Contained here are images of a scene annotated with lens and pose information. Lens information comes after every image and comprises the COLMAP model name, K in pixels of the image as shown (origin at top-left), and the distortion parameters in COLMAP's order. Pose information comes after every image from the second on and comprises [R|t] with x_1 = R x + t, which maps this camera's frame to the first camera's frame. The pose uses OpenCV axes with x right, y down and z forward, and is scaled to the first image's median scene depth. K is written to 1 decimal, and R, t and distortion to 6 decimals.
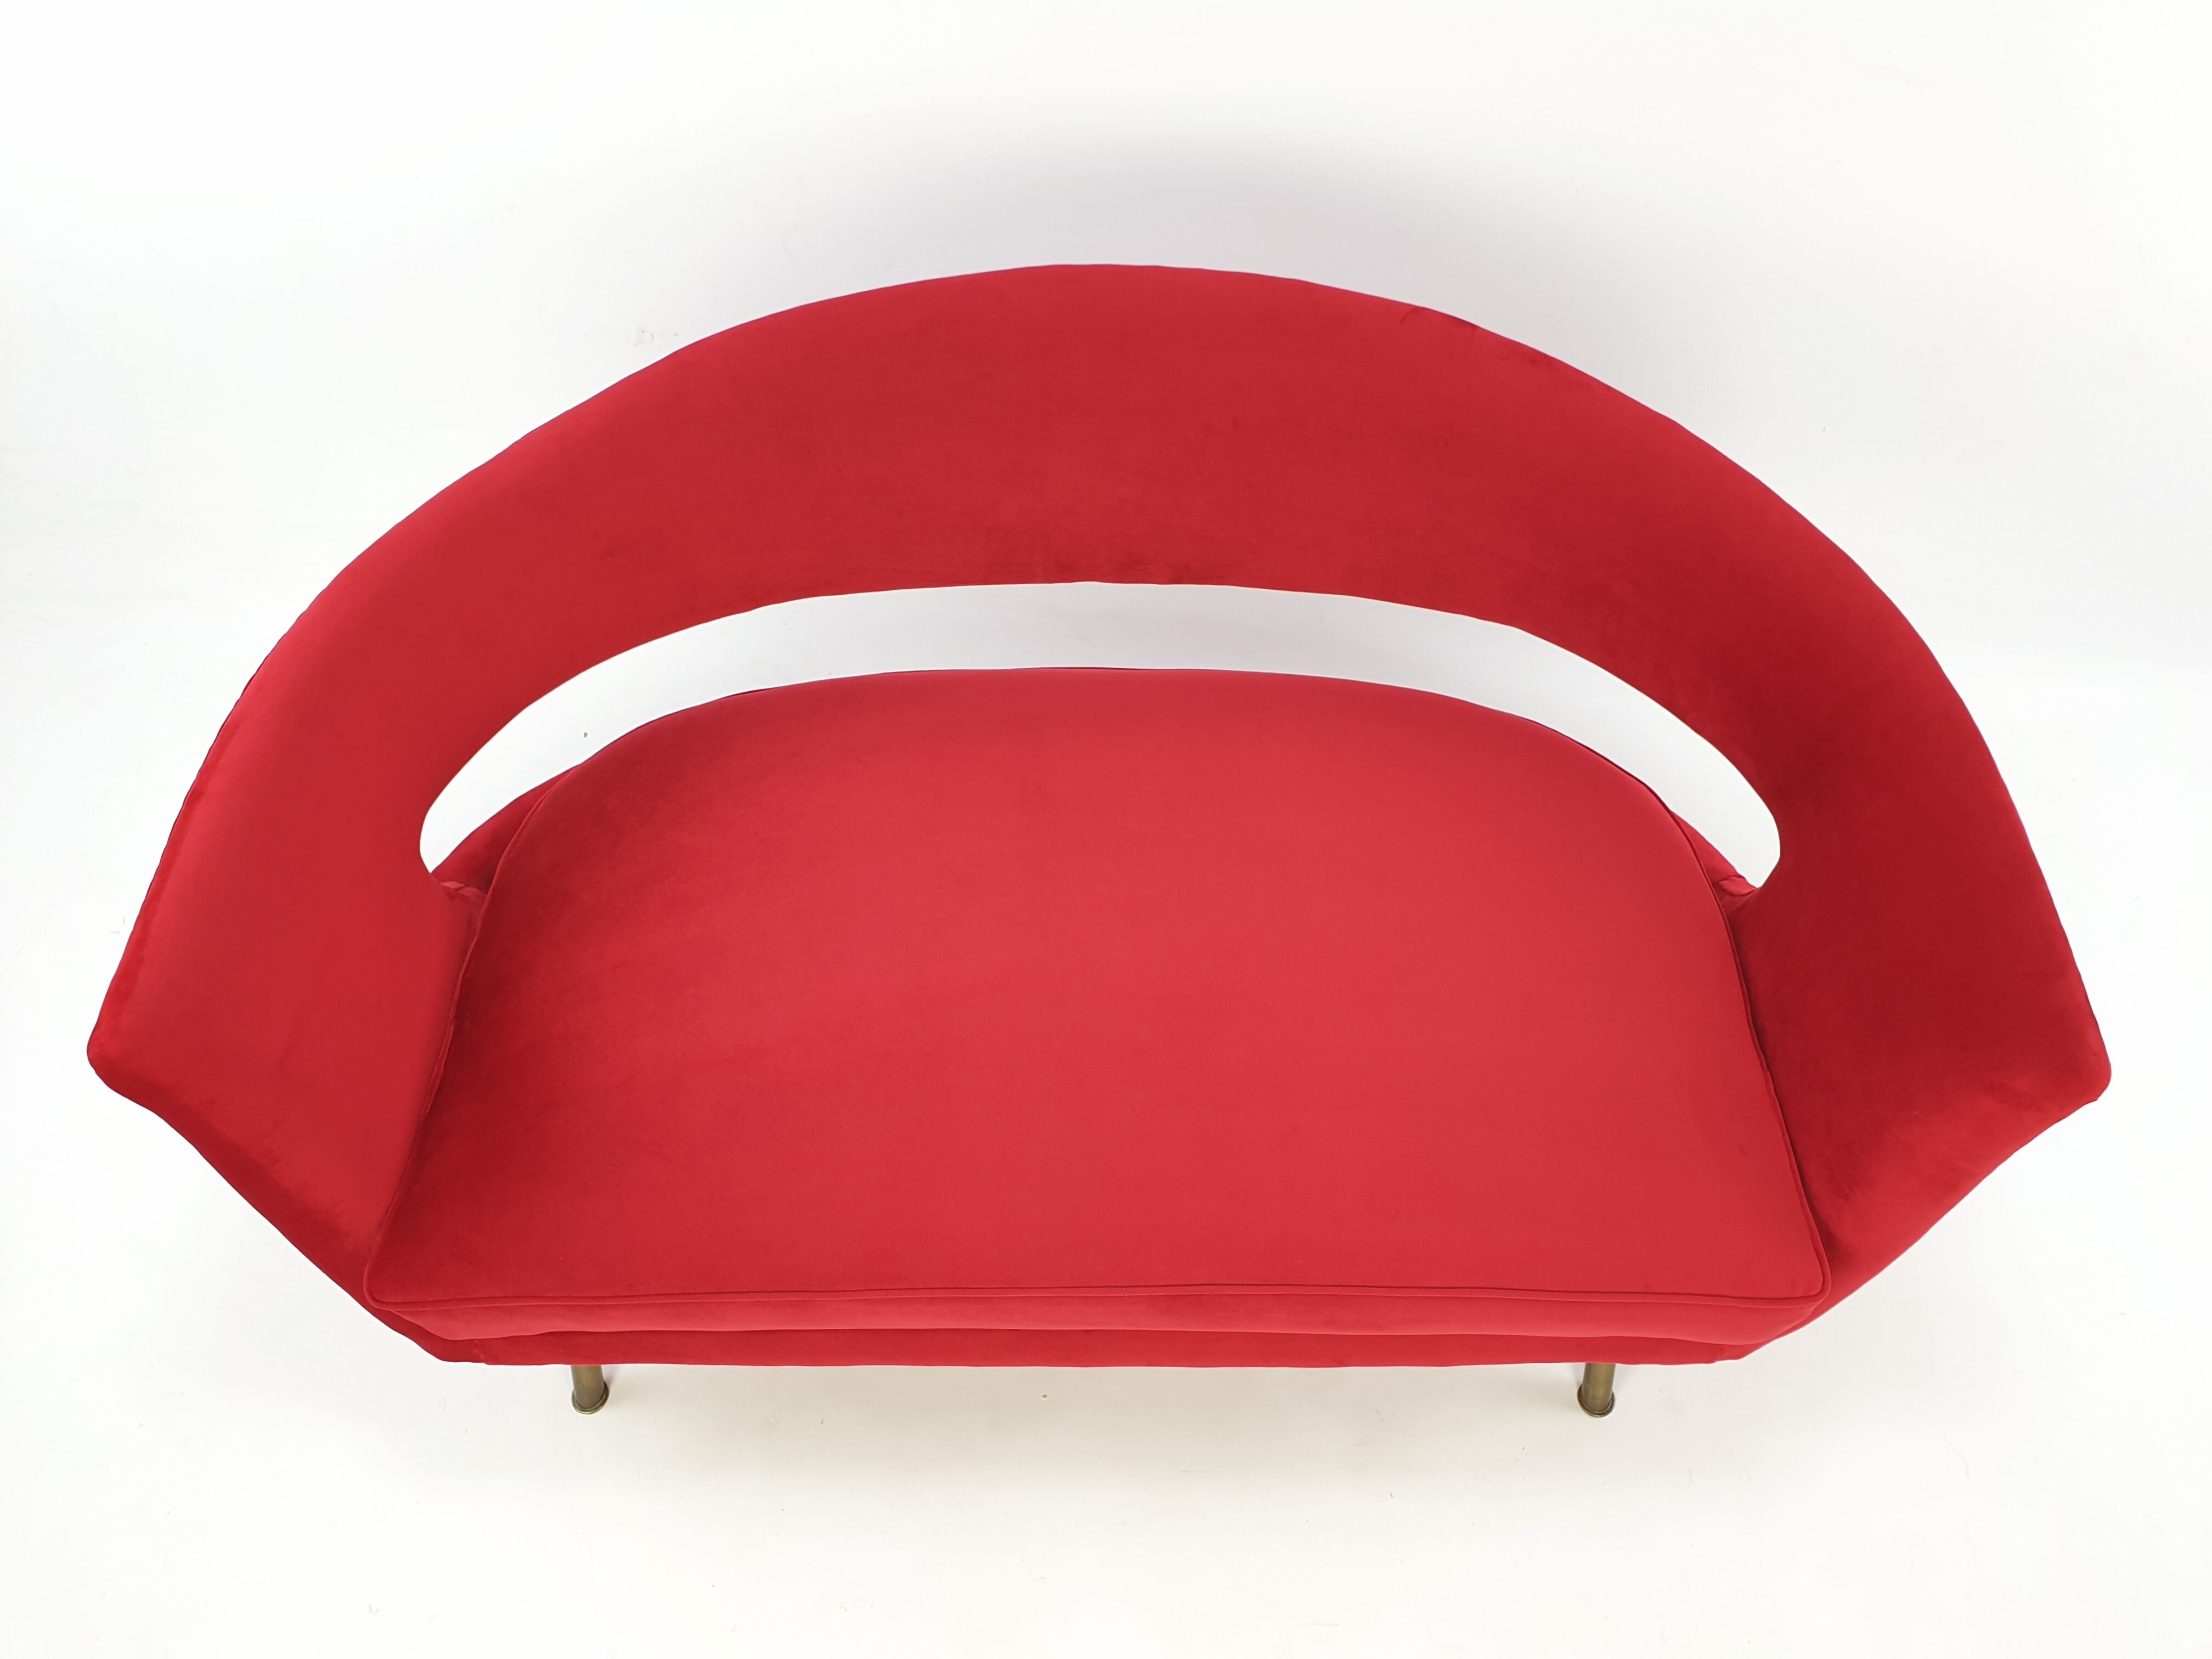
lens RADIAL K [[1697.1, 0, 1105.1], [0, 1697.1, 829.9], [0, 0, 1]] dist [0.001679, -0.024299]
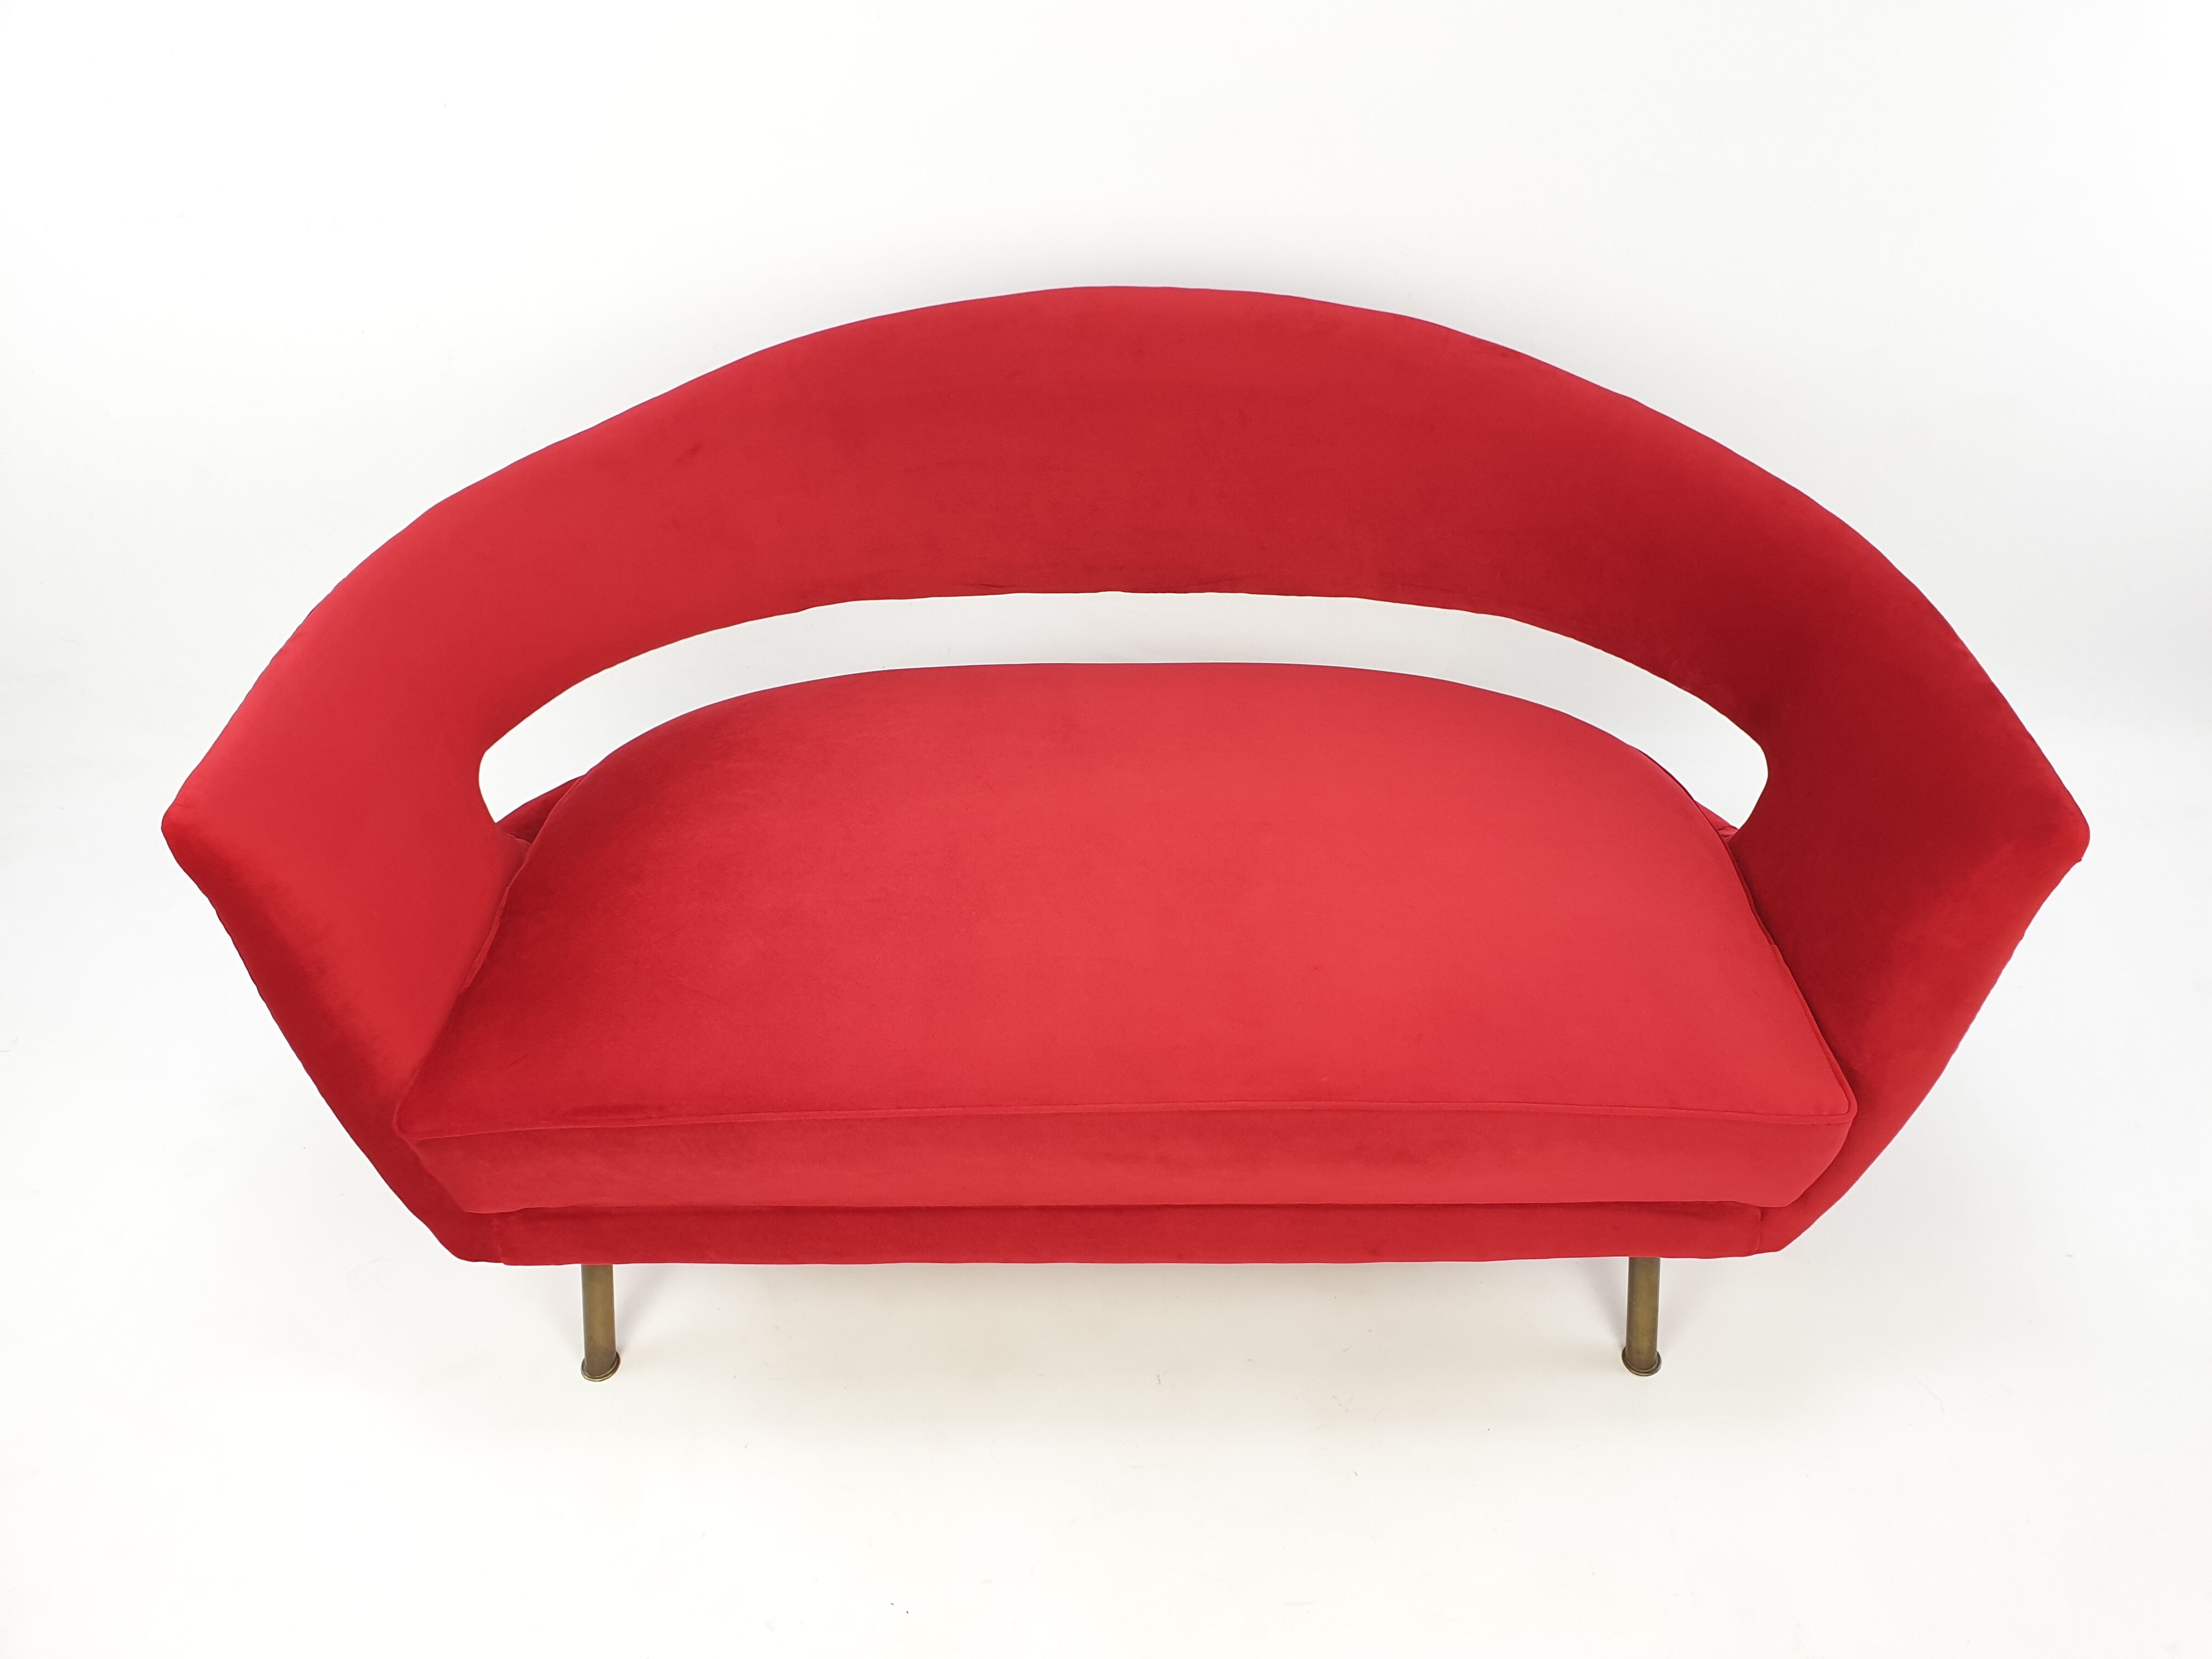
lens RADIAL K [[1697.1, 0, 1126.2], [0, 1697.1, 909.8], [0, 0, 1]] dist [0.001679, -0.024299]
pose [[0.999948, -0.008019, 0.006250, -0.009585], [0.009323, 0.968446, -0.249050, 0.356929], [-0.004055, 0.249096, 0.968470, -0.000836]]
